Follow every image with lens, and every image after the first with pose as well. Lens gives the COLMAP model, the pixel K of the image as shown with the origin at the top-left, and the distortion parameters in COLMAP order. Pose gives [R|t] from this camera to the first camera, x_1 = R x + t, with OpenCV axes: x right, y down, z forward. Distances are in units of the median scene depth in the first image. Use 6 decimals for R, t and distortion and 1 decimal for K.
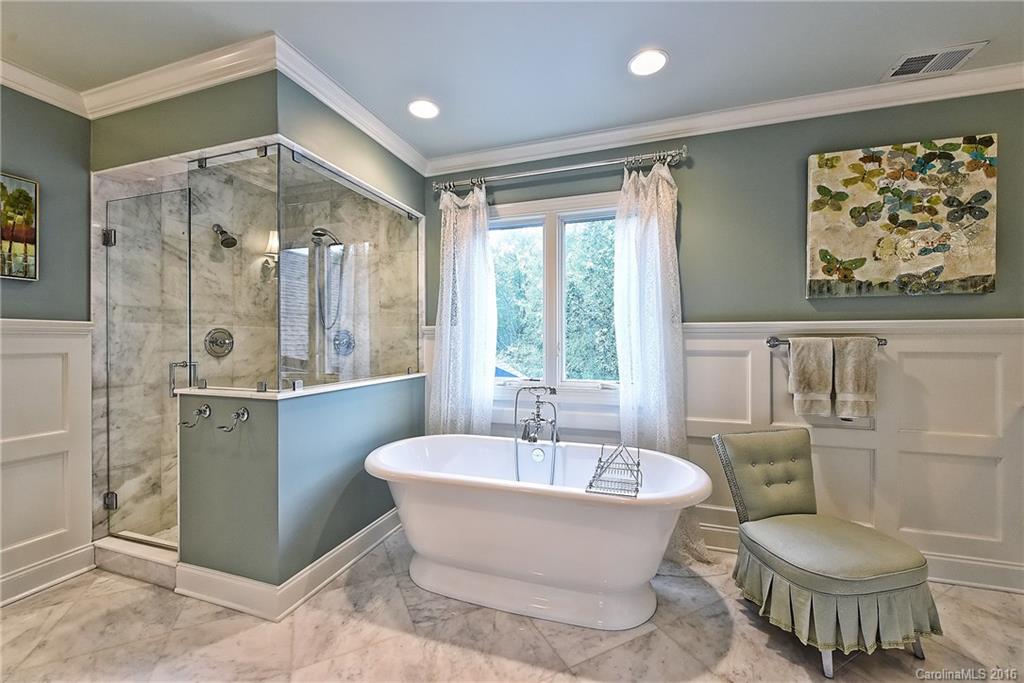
lens RADIAL K [[401.5, 0, 511.7], [0, 401.5, 339.9], [0, 0, 1]] dist [-0.002807, -0.000831]
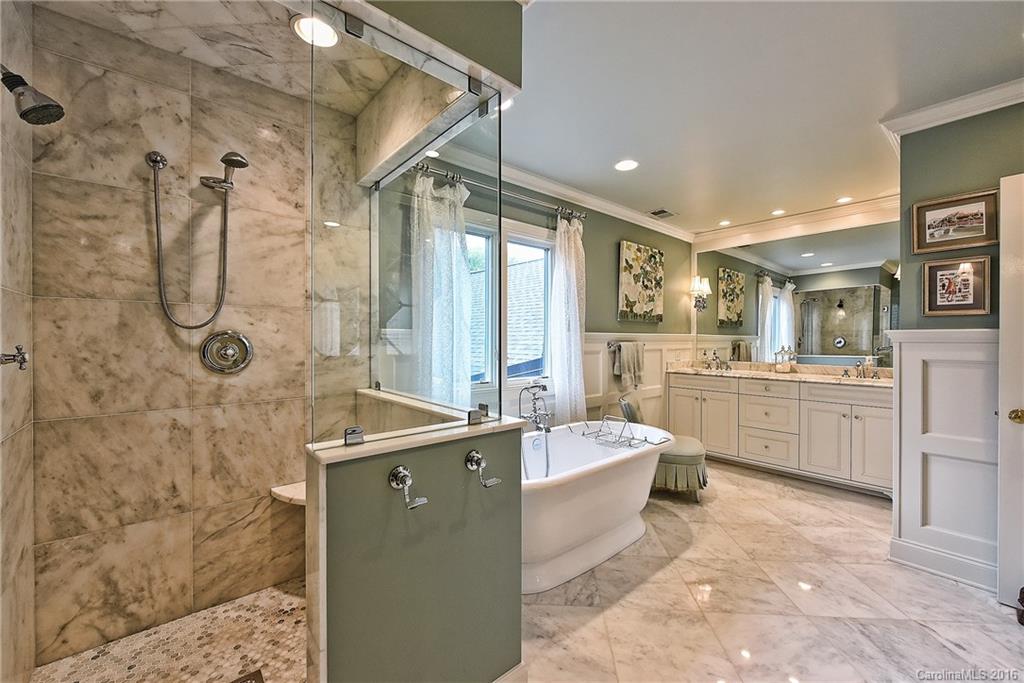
lens RADIAL K [[401.5, 0, 512.1], [0, 401.5, 340.0], [0, 0, 1]] dist [-0.002807, -0.000831]
pose [[0.514726, -0.000501, 0.857355, -1.082900], [-0.002998, 0.999993, 0.002384, -0.019820], [-0.857350, -0.003798, 0.514721, 0.521197]]
